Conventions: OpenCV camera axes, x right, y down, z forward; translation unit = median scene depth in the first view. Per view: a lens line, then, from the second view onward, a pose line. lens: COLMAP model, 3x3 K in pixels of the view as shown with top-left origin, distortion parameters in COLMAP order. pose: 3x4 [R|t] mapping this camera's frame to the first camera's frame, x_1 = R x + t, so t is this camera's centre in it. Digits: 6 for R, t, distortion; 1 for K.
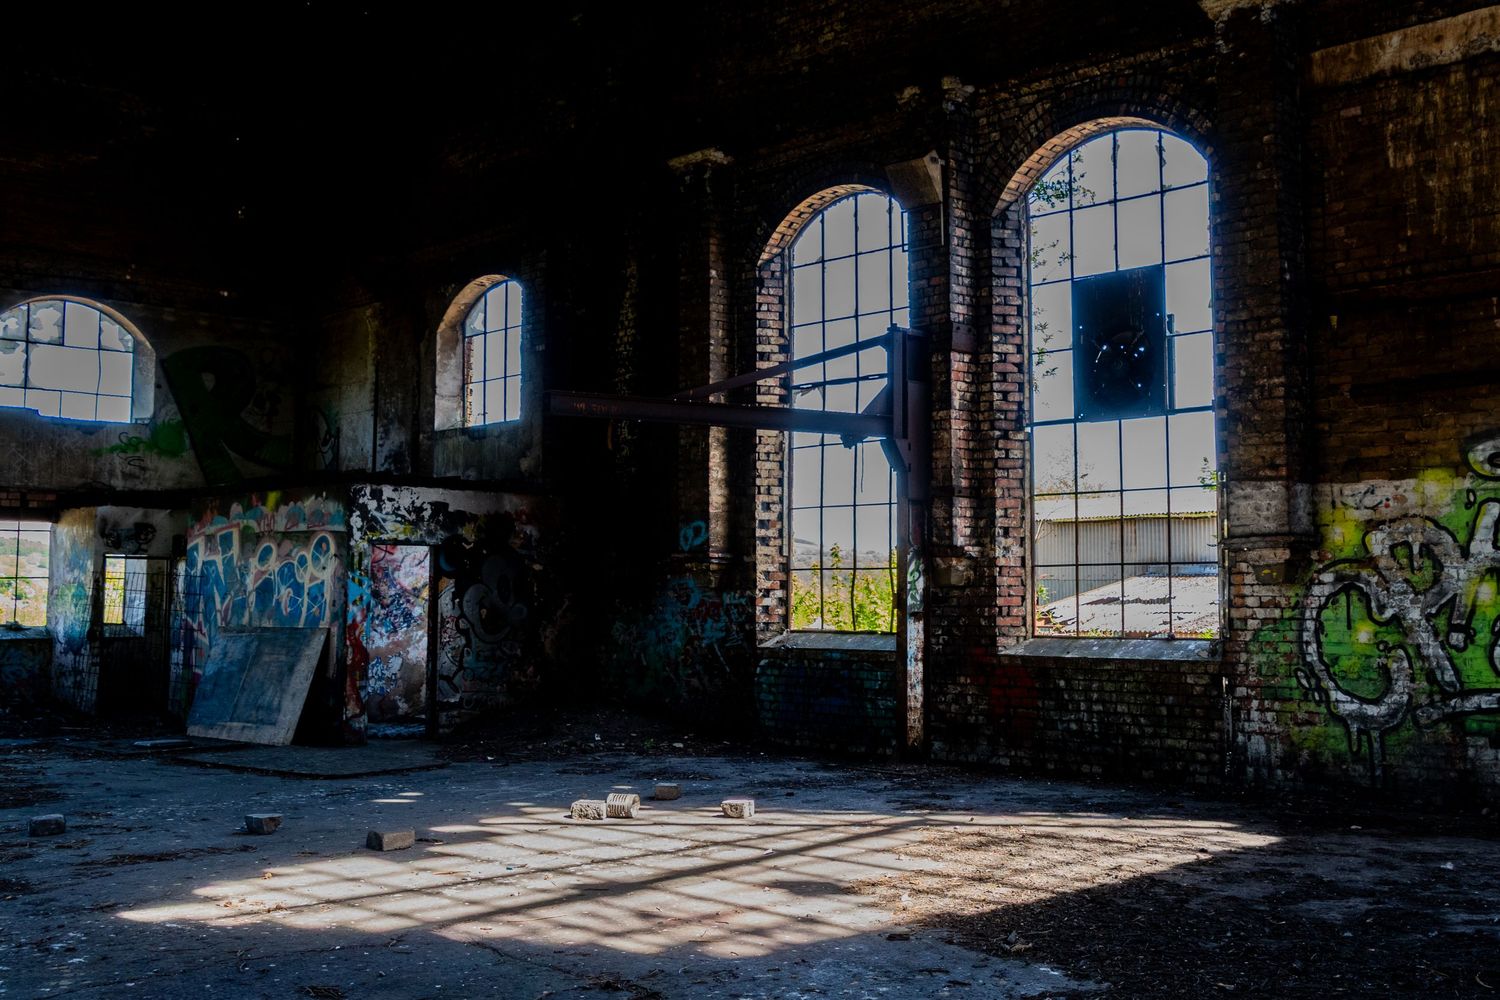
lens RADIAL K [[1588.4, 0, 751.1], [0, 1588.4, 428.8], [0, 0, 1]] dist [-0.041206, 0.008572]
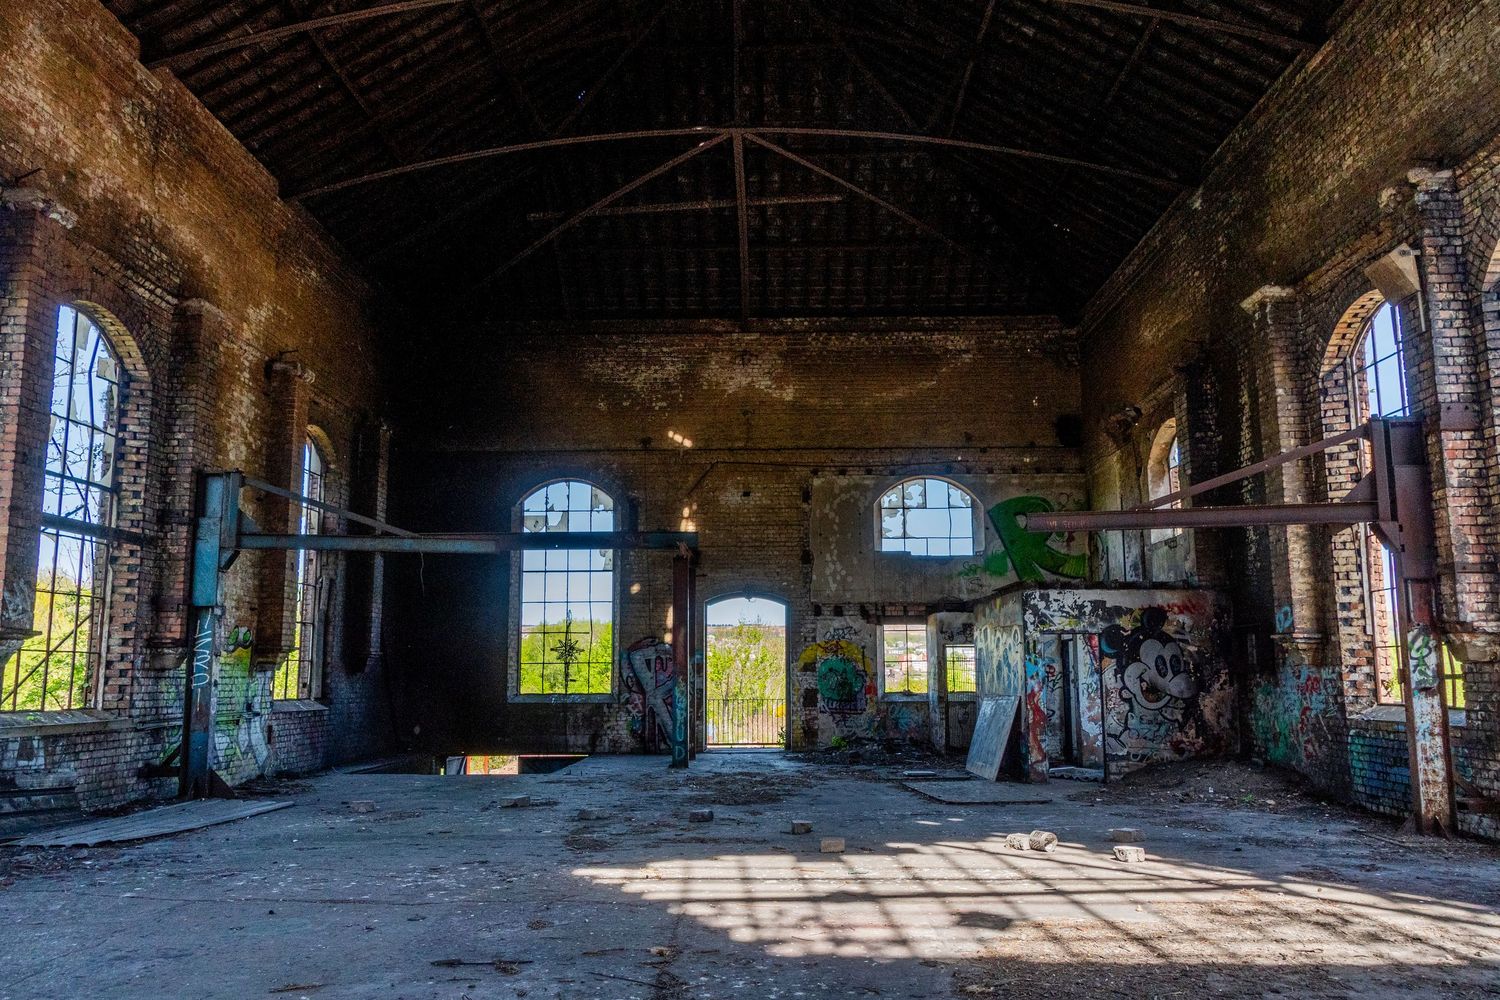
lens RADIAL K [[1135.9, 0, 750.0], [0, 1135.9, 500.0], [0, 0, 1]] dist [0.001378, 0.002219]
pose [[0.680185, -0.111499, -0.724511, 0.308183], [0.079261, 0.993756, -0.078522, 0.015336], [0.728743, -0.004015, 0.684775, 0.151756]]
